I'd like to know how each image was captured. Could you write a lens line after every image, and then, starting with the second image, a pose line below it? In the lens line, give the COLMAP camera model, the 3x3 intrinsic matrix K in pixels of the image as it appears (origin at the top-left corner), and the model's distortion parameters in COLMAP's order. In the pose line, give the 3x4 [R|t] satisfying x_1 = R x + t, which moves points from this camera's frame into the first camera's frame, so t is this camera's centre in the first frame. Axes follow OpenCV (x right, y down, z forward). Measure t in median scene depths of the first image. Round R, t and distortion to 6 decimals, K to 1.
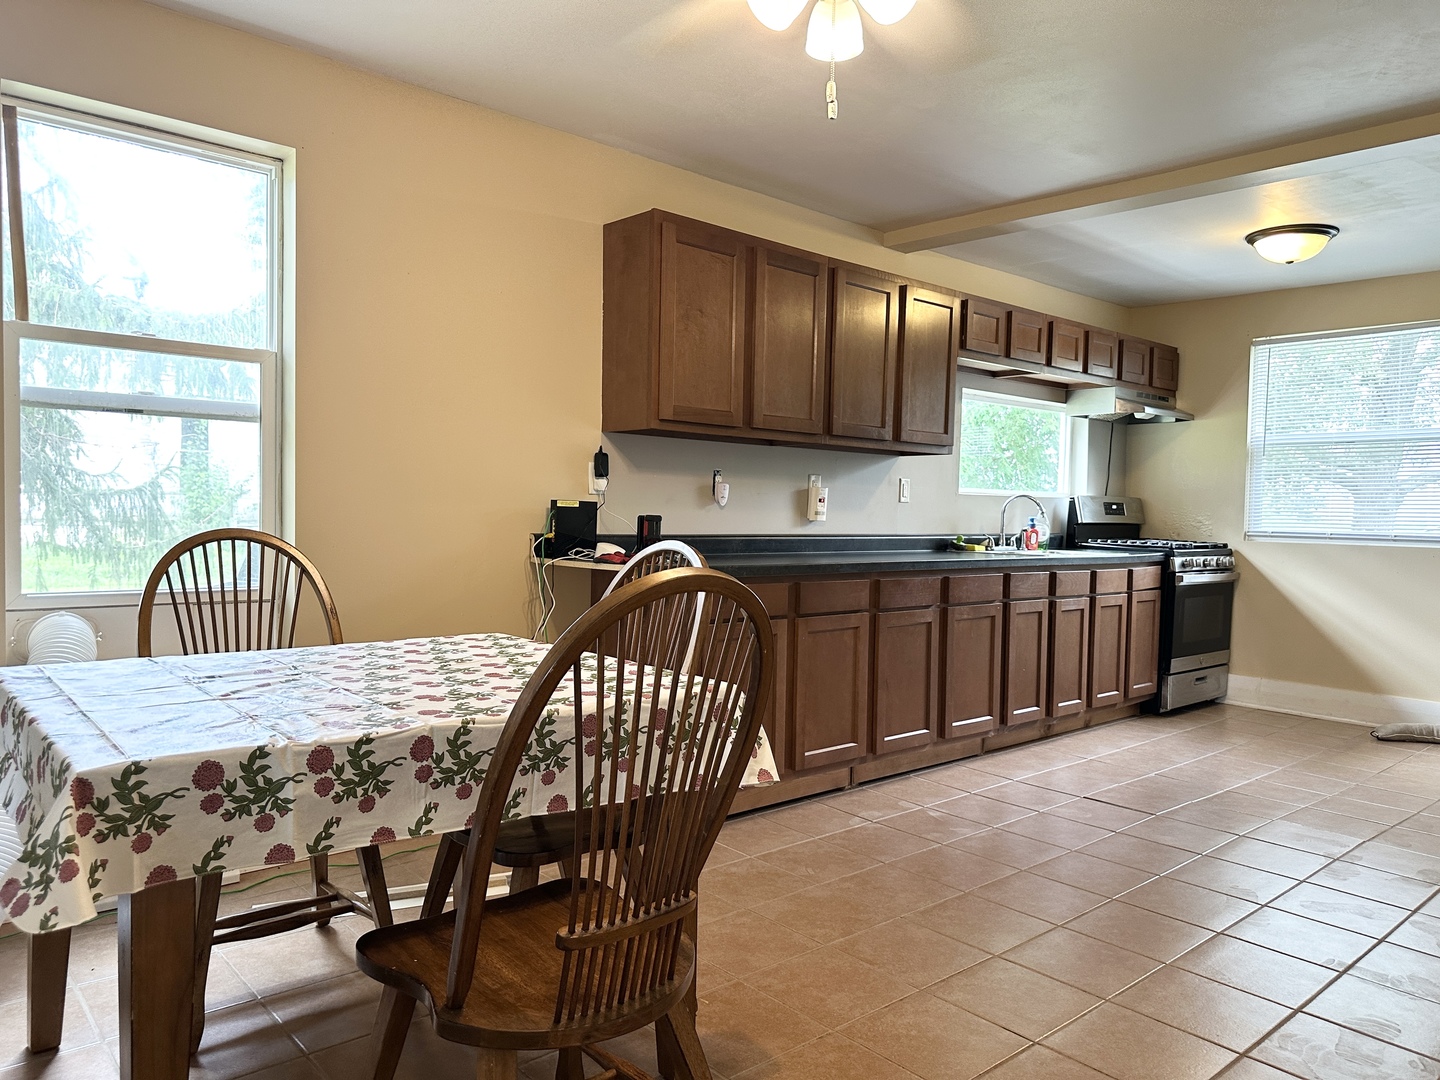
lens RADIAL K [[1004.3, 0, 719.0], [0, 1004.3, 550.1], [0, 0, 1]] dist [0.045741, -0.058449]
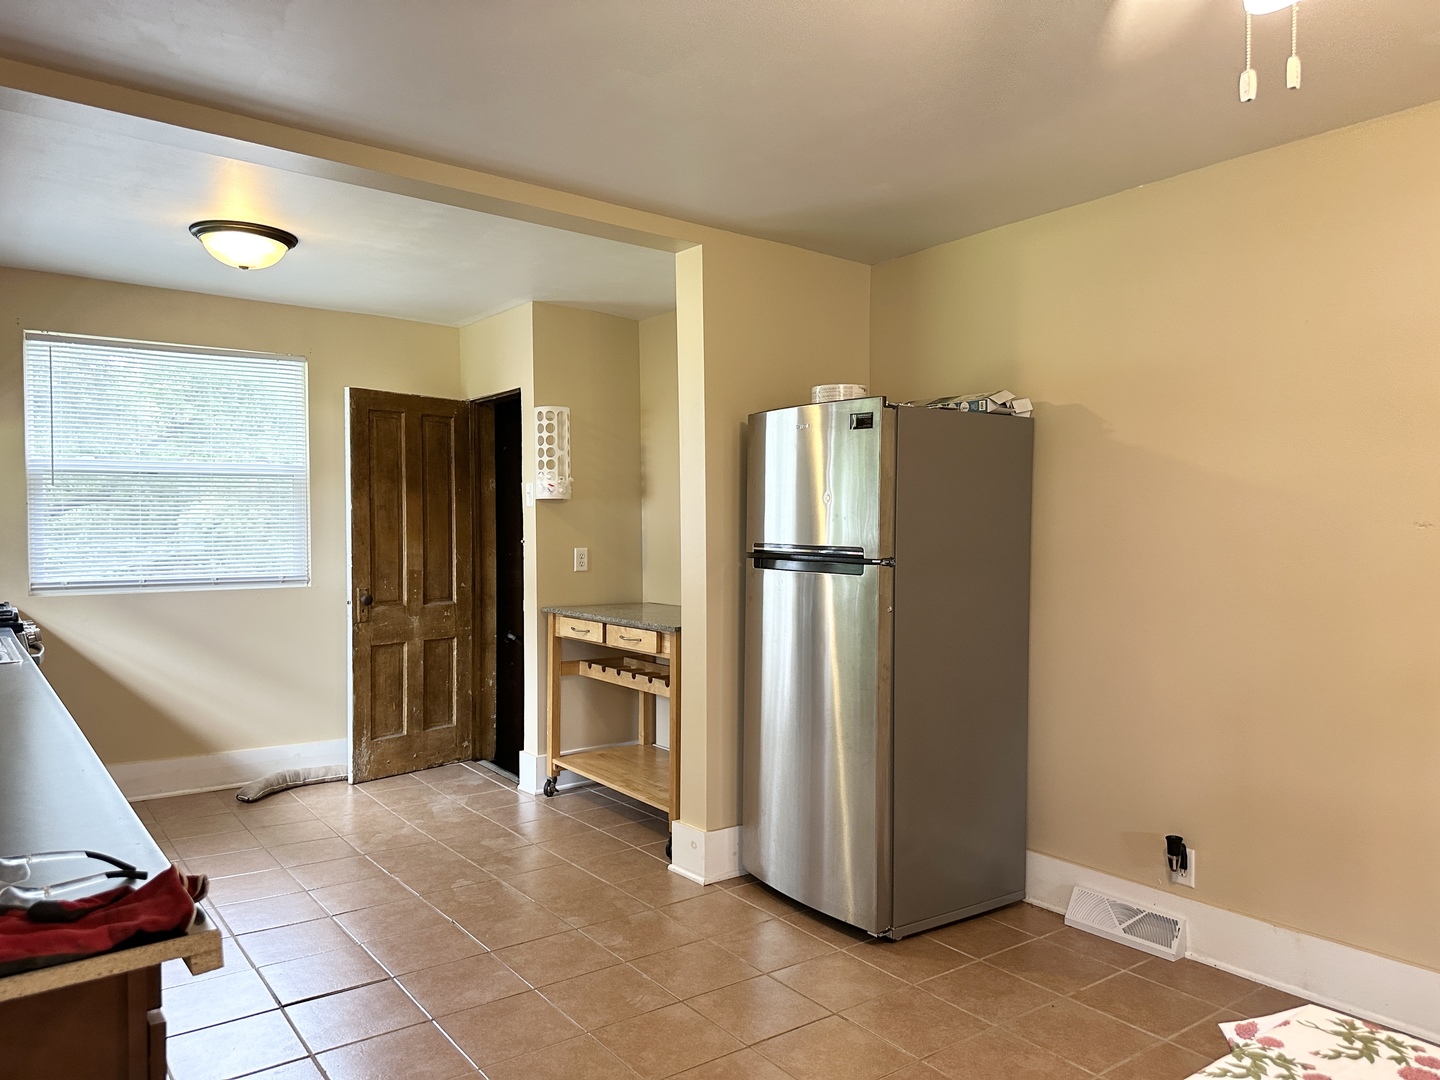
lens RADIAL K [[1004.3, 0, 724.7], [0, 1004.3, 547.6], [0, 0, 1]] dist [0.045741, -0.058449]
pose [[0.053921, -0.047986, 0.997392, -0.220666], [0.042440, 0.998052, 0.045724, -0.064544], [-0.997643, 0.039864, 0.055853, 0.488108]]
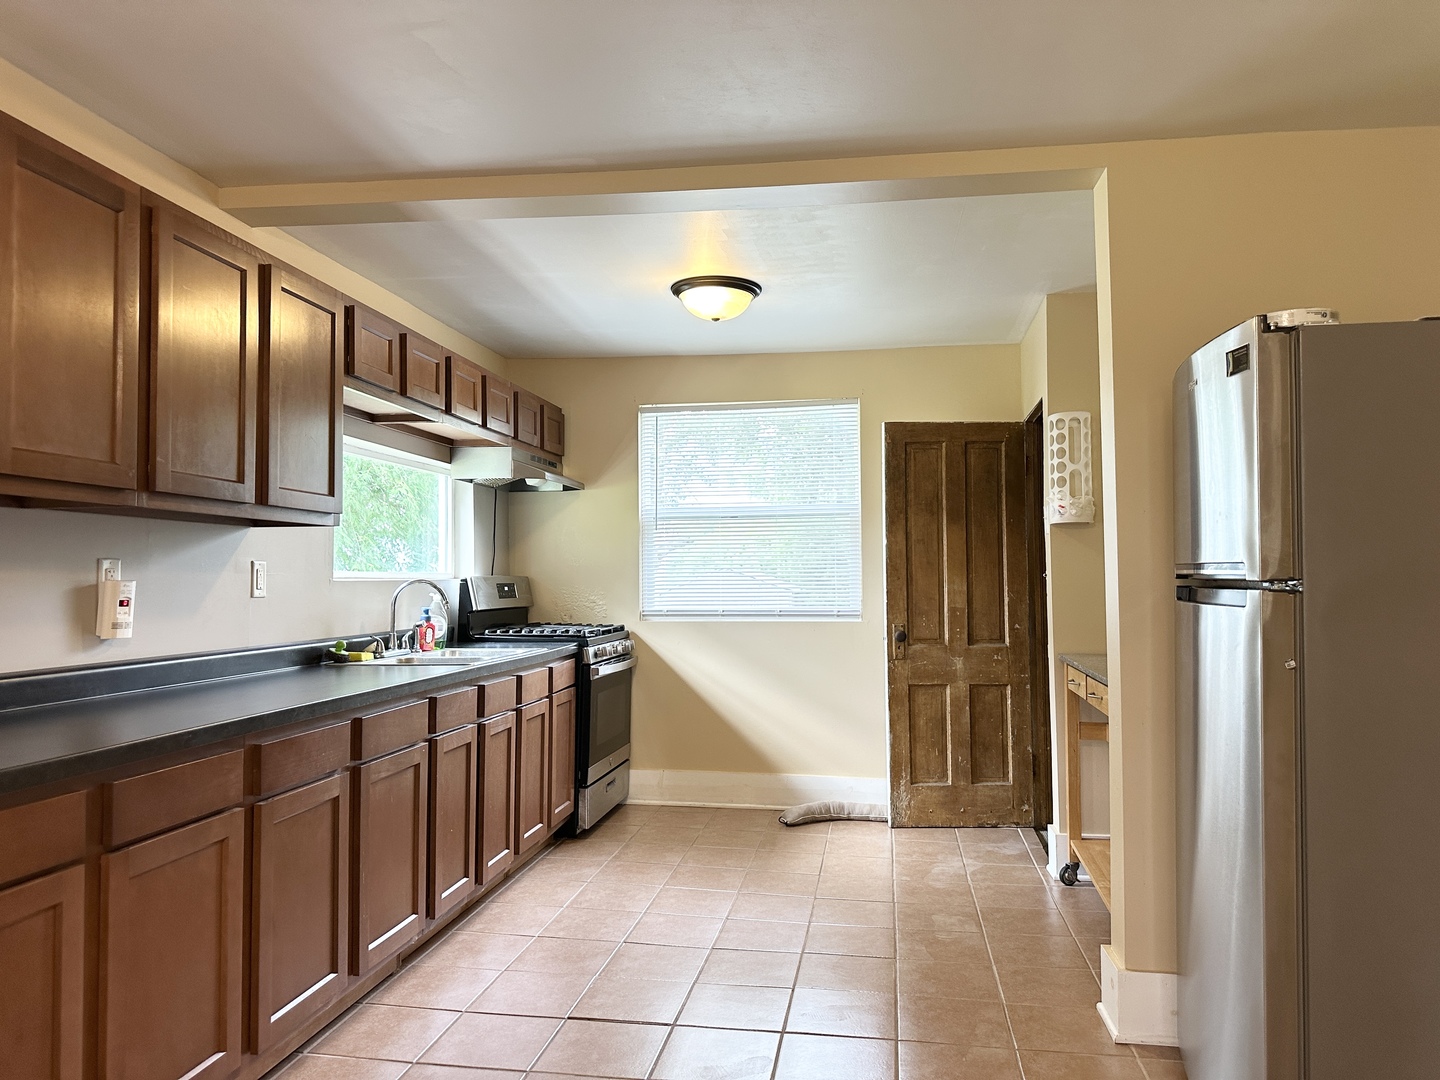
lens RADIAL K [[1004.3, 0, 728.8], [0, 1004.3, 536.9], [0, 0, 1]] dist [0.045741, -0.058449]
pose [[0.767734, 0.001449, 0.640767, -0.003843], [0.049386, 0.996889, -0.061426, -0.028531], [-0.638862, 0.078804, 0.765274, 0.270968]]
